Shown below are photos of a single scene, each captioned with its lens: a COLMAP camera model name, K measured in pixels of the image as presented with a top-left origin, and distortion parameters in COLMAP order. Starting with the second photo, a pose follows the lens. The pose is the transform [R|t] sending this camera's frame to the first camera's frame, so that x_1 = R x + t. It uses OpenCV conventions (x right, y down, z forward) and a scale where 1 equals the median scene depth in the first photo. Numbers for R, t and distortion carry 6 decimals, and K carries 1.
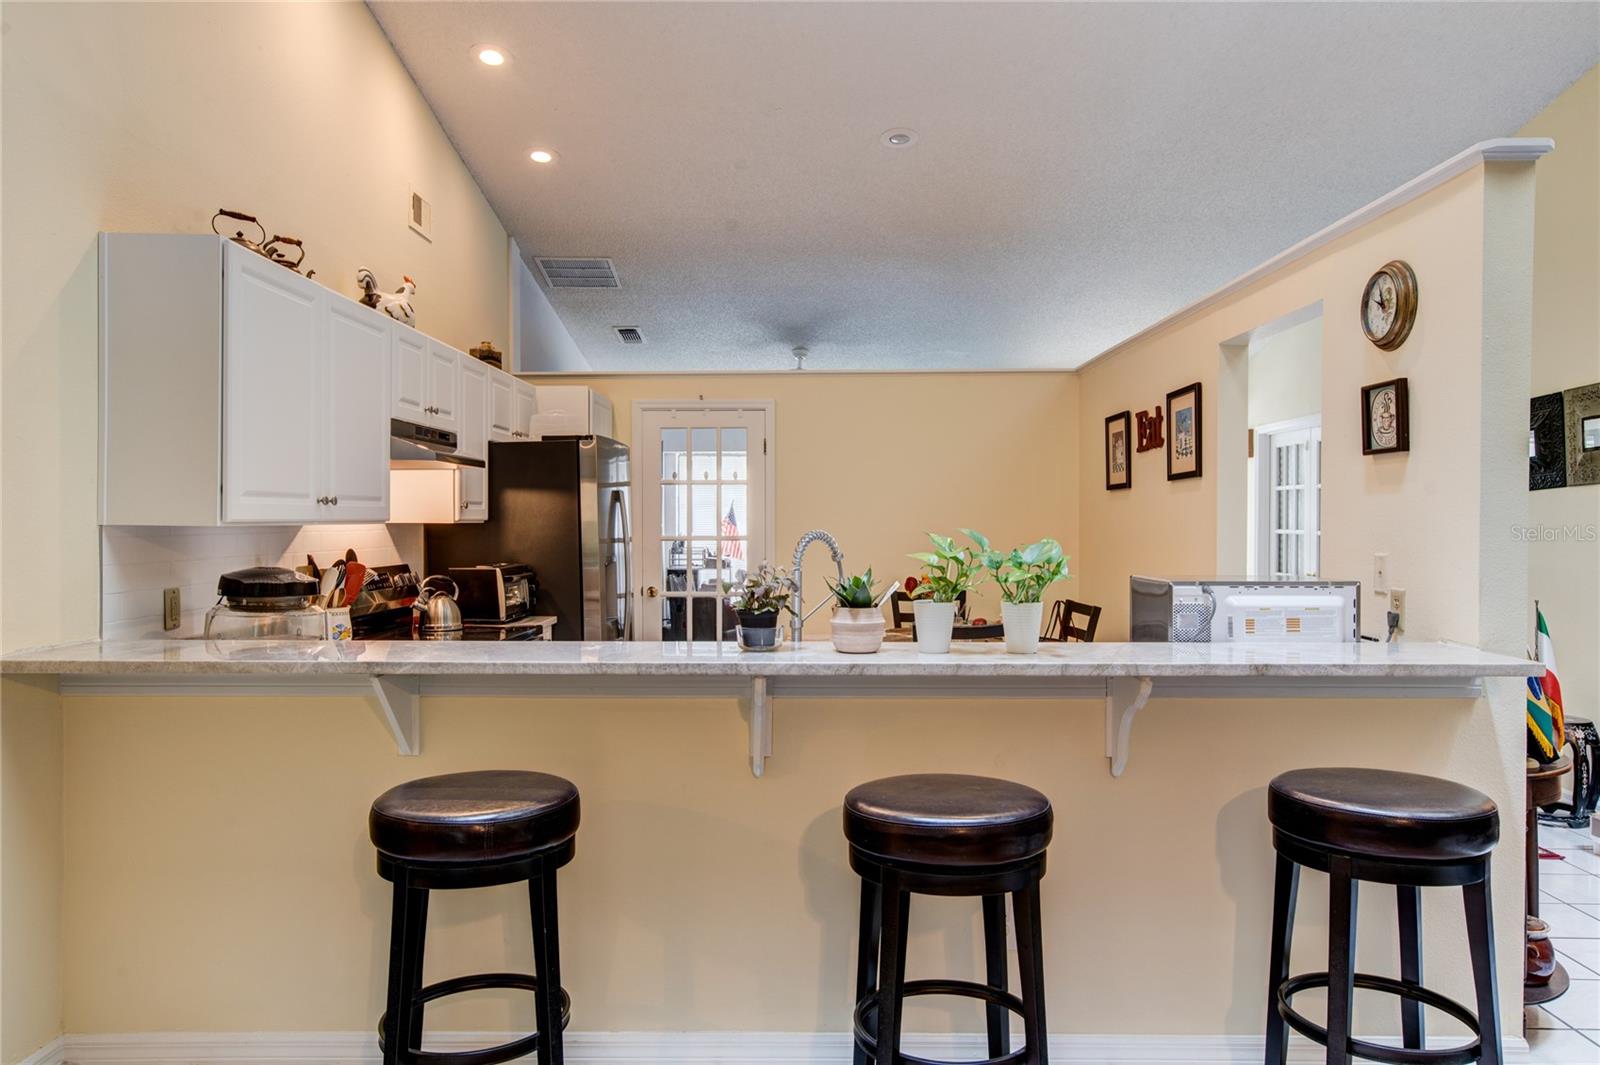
lens RADIAL K [[1138.1, 0, 800.0], [0, 1138.1, 532.5], [0, 0, 1]] dist [0.001162, -0.000063]
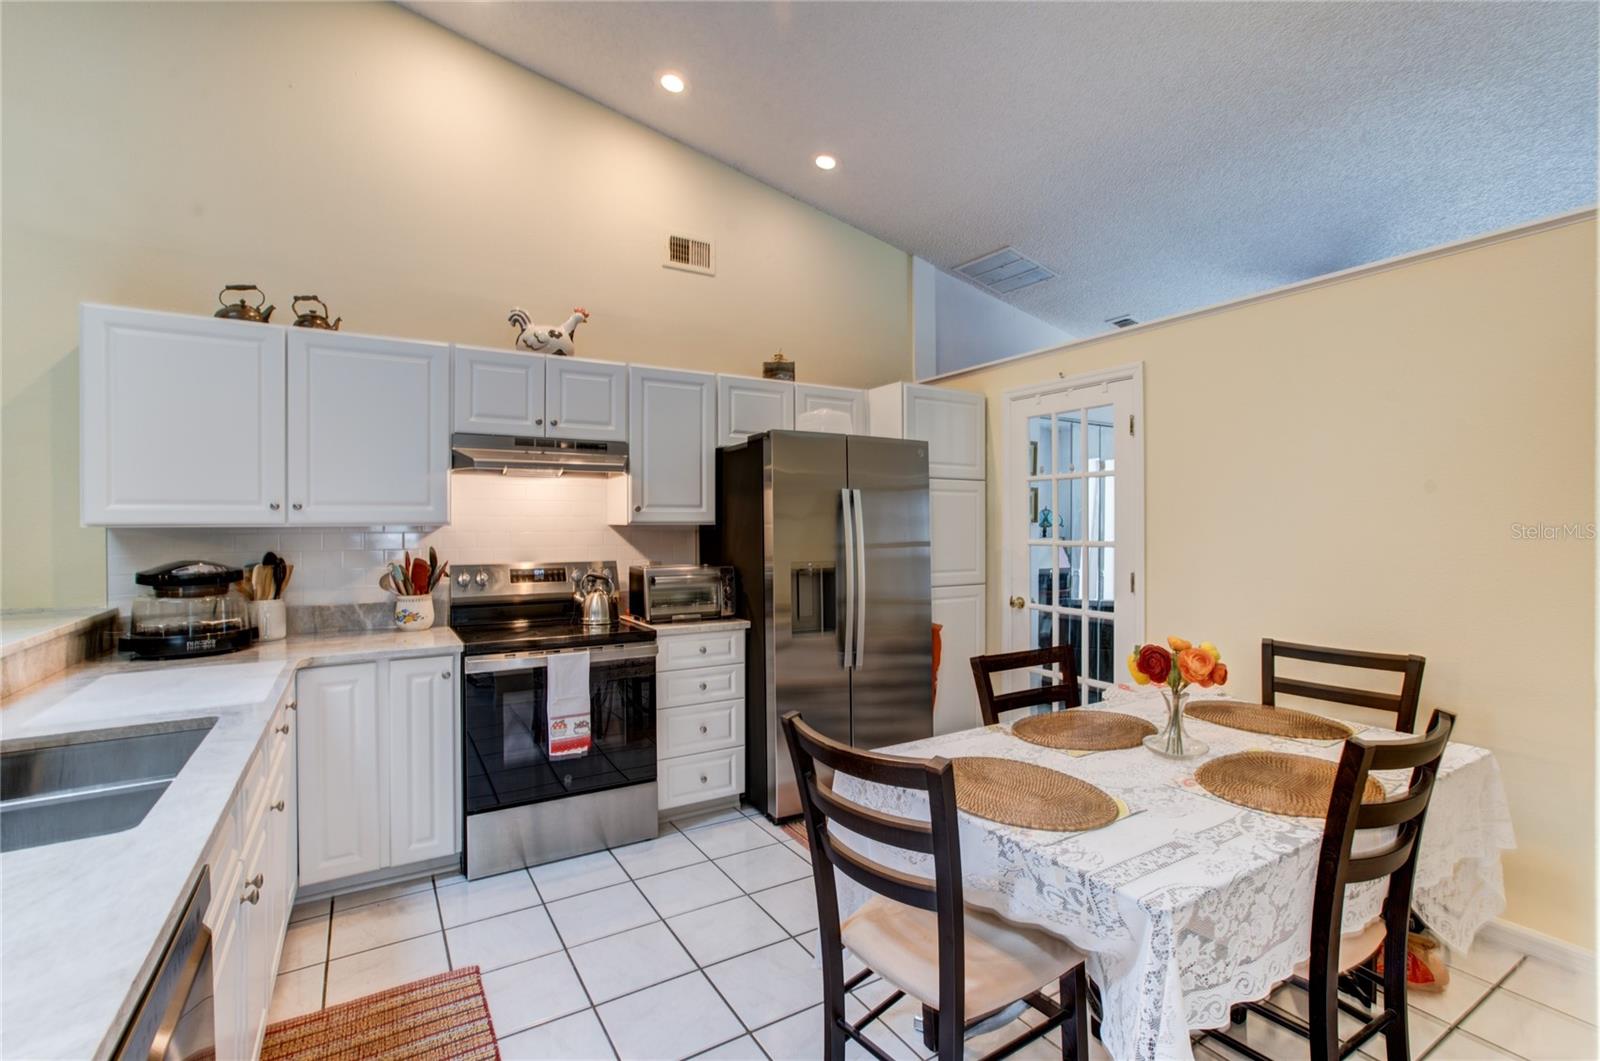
lens RADIAL K [[729.1, 0, 814.2], [0, 729.1, 522.5], [0, 0, 1]] dist [-0.045480, 0.026779]
pose [[0.520399, -0.002621, -0.853919, 0.283621], [-0.007666, 0.999941, -0.007741, -0.005481], [0.853889, 0.010575, 0.520348, 0.600191]]
